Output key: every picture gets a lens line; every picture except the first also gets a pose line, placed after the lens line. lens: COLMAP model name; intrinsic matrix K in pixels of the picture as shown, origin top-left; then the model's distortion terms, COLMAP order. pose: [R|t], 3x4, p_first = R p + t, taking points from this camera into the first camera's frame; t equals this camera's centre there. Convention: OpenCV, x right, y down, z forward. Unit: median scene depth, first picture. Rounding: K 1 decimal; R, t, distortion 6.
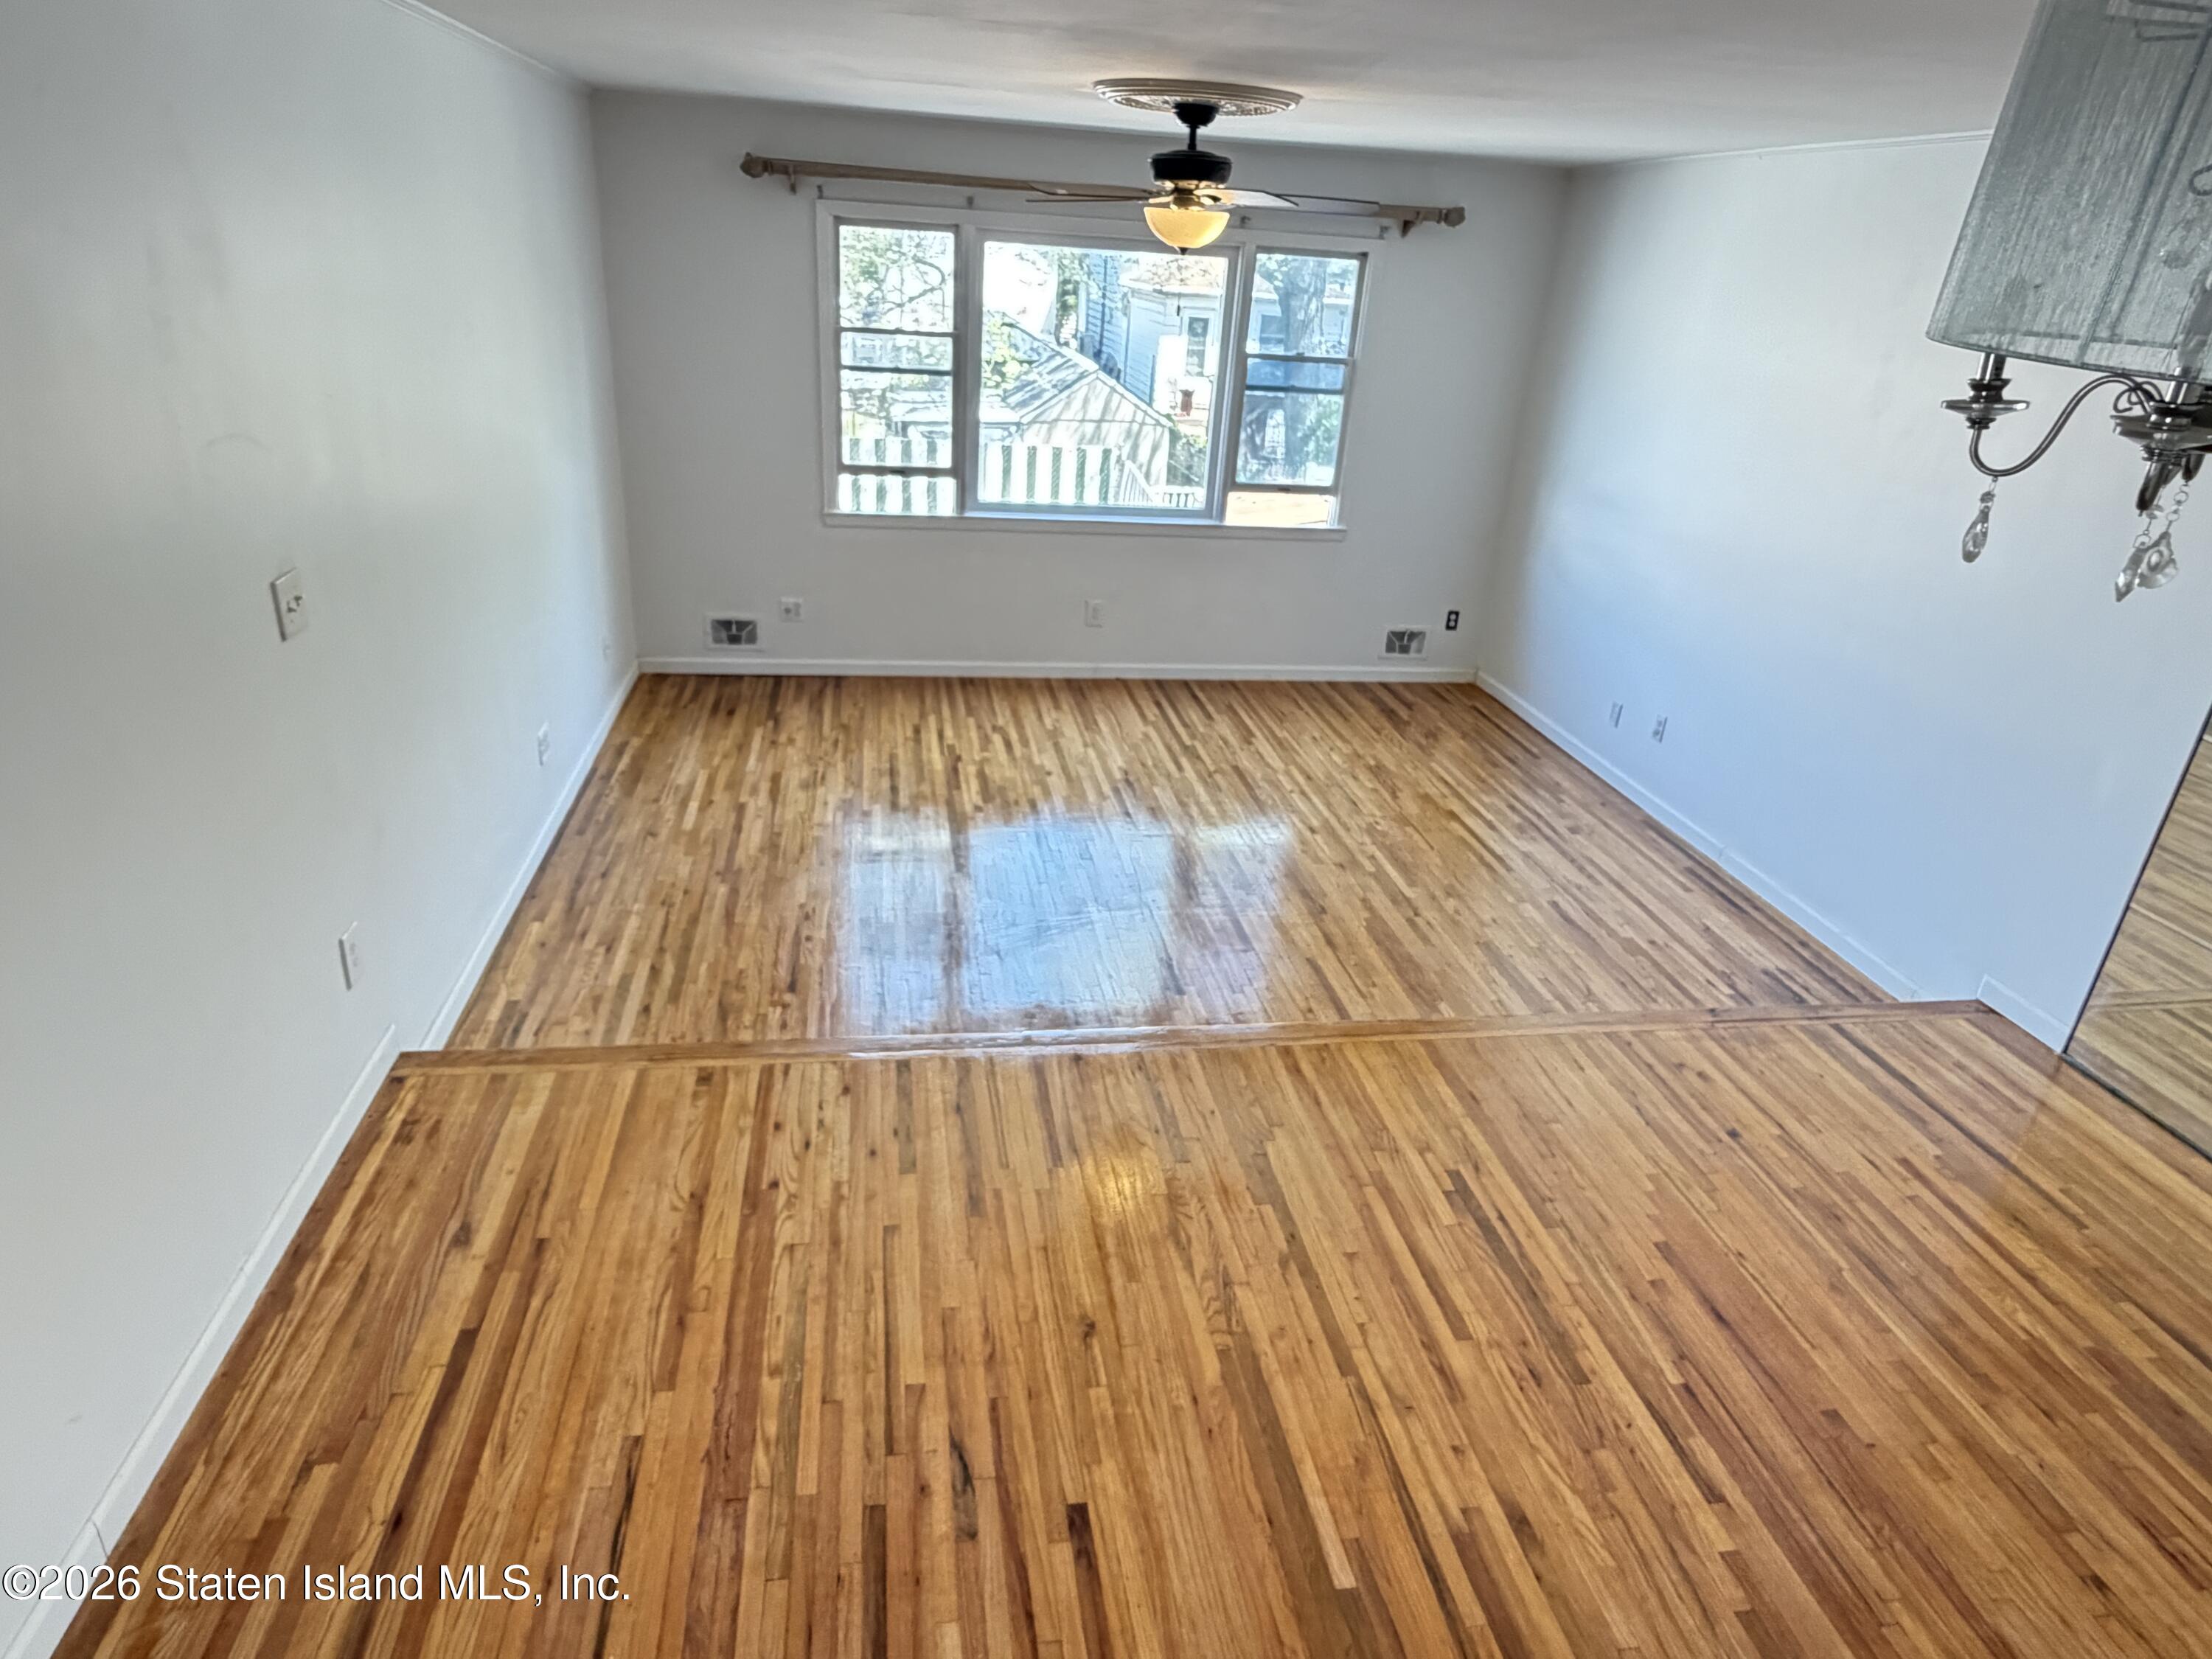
lens RADIAL K [[1296.9, 0, 1105.6], [0, 1296.9, 833.1], [0, 0, 1]] dist [-0.002069, 0.000219]
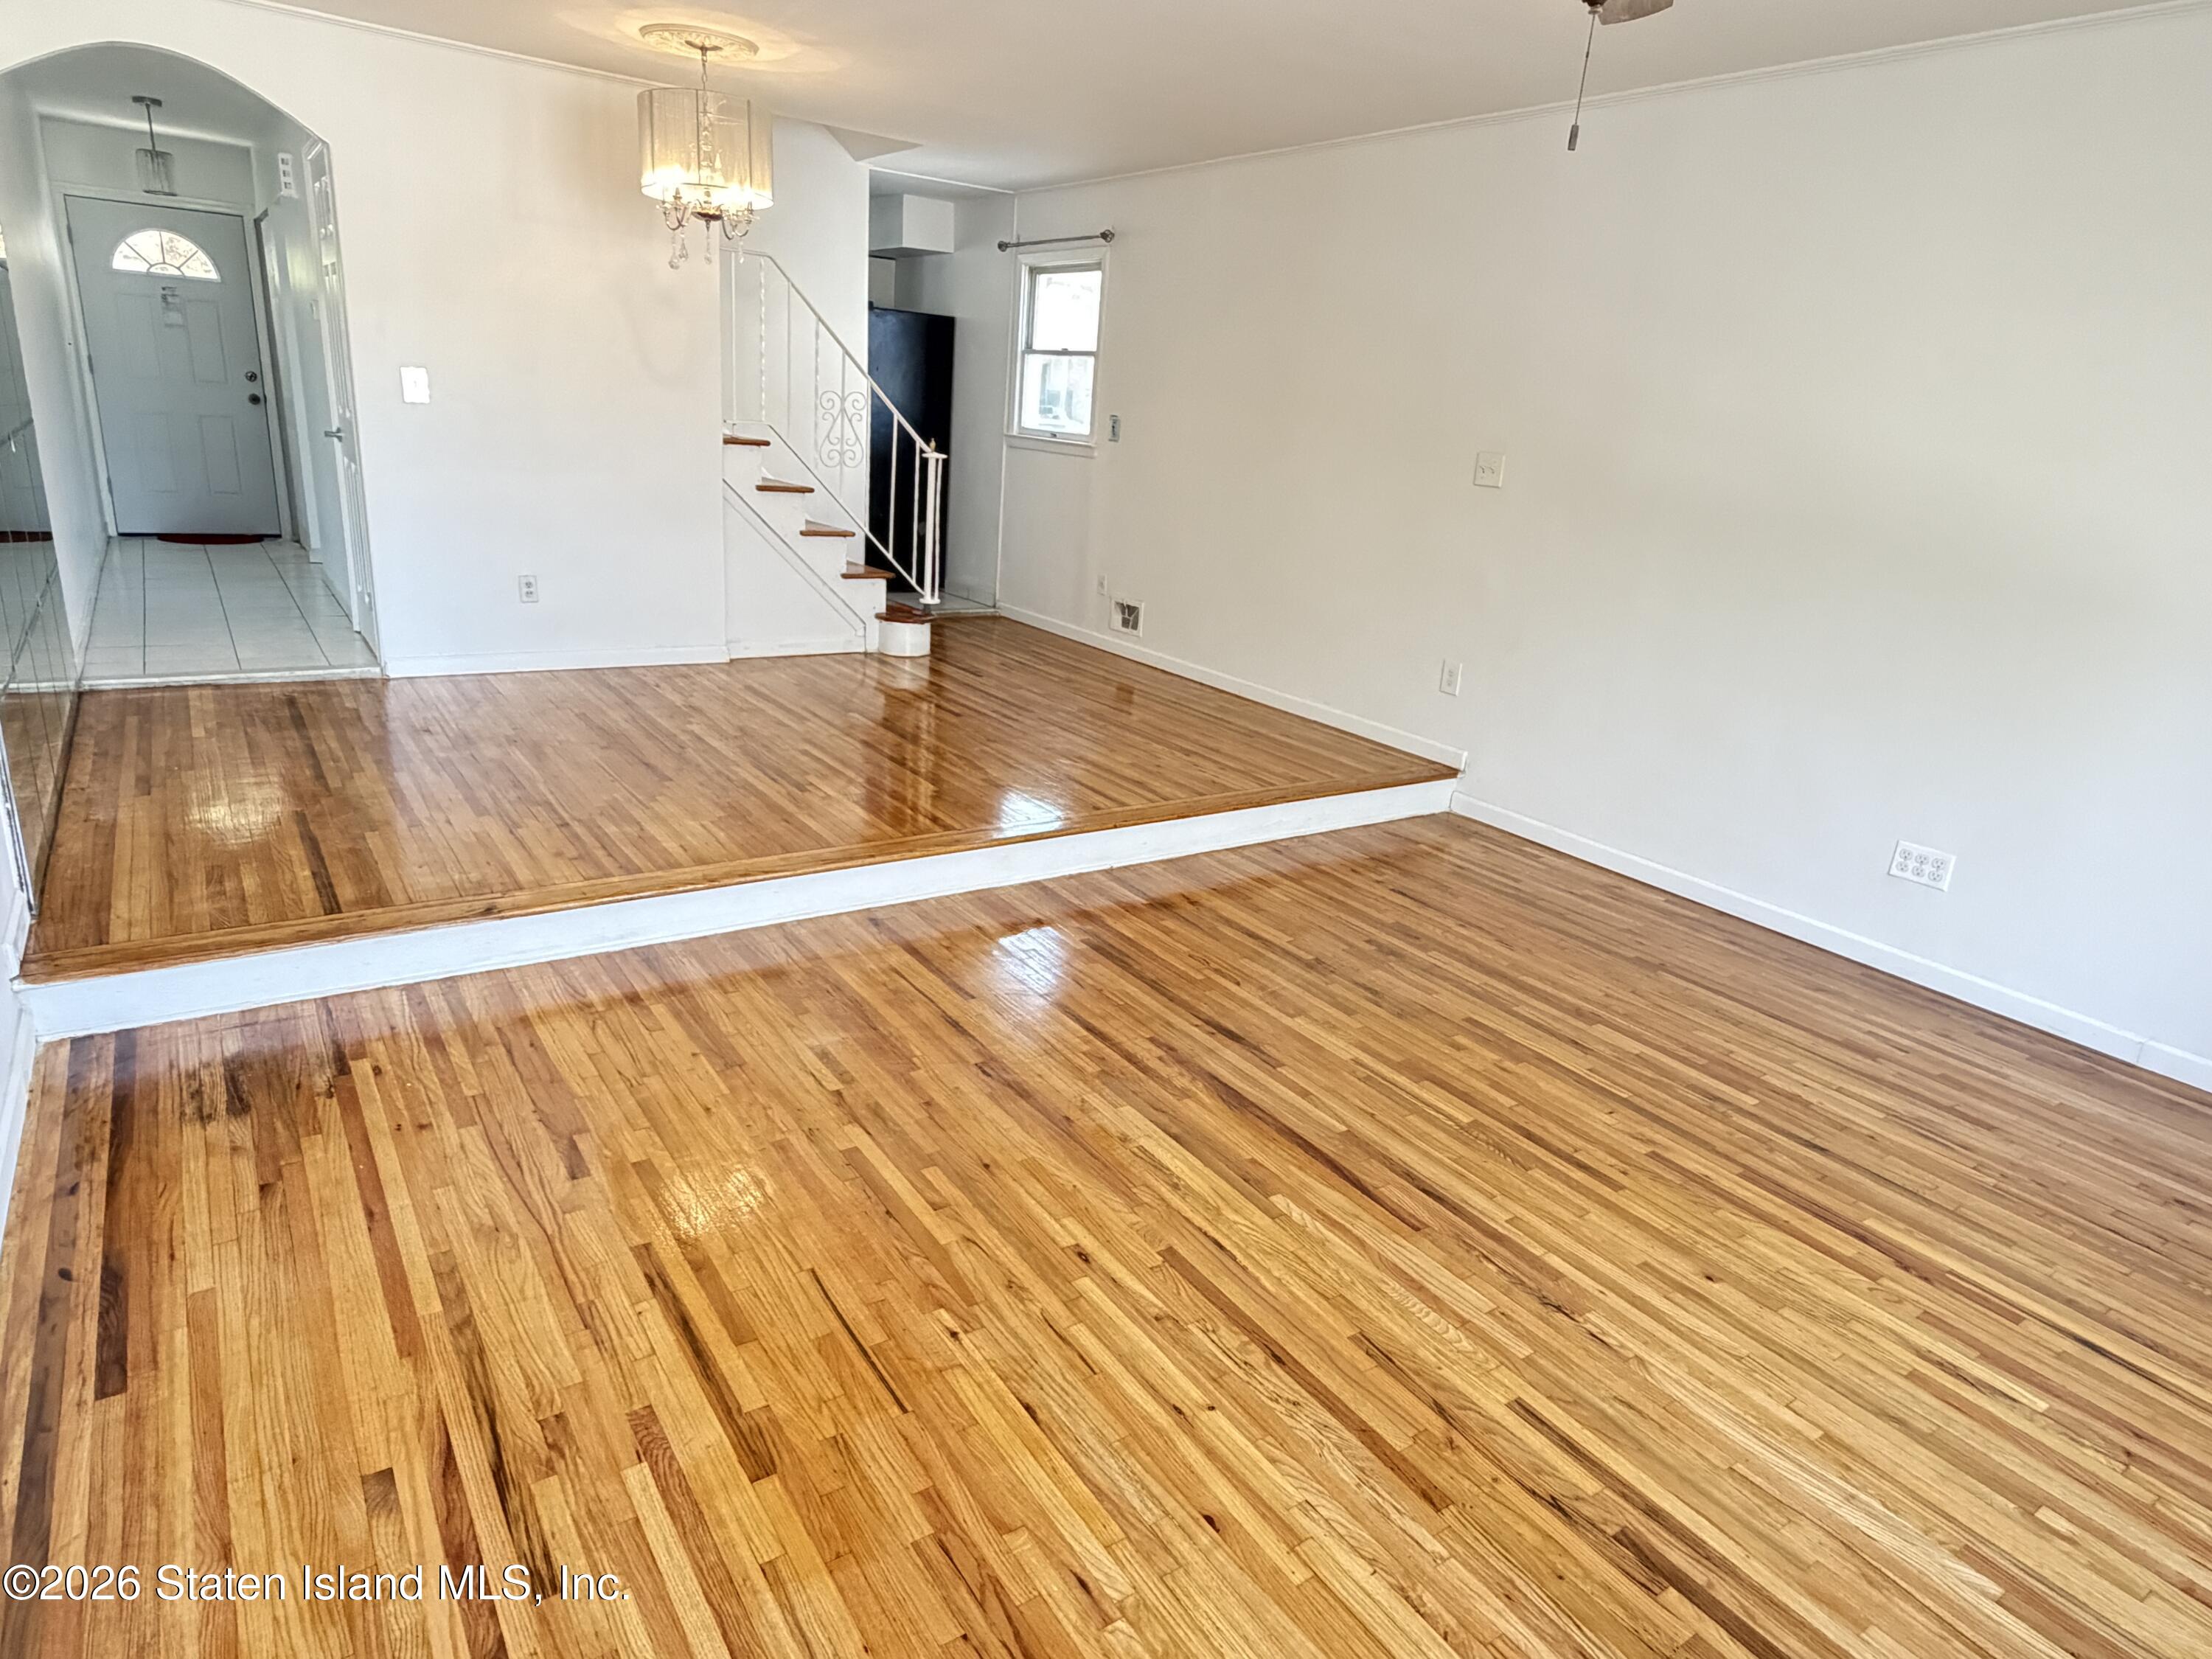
lens RADIAL K [[1296.9, 0, 1105.9], [0, 1296.9, 826.2], [0, 0, 1]] dist [-0.002069, 0.000219]
pose [[-0.894964, 0.012452, -0.445965, 0.361692], [-0.291980, 0.739454, 0.606593, -0.397131], [0.337324, 0.673092, -0.658149, 1.234735]]
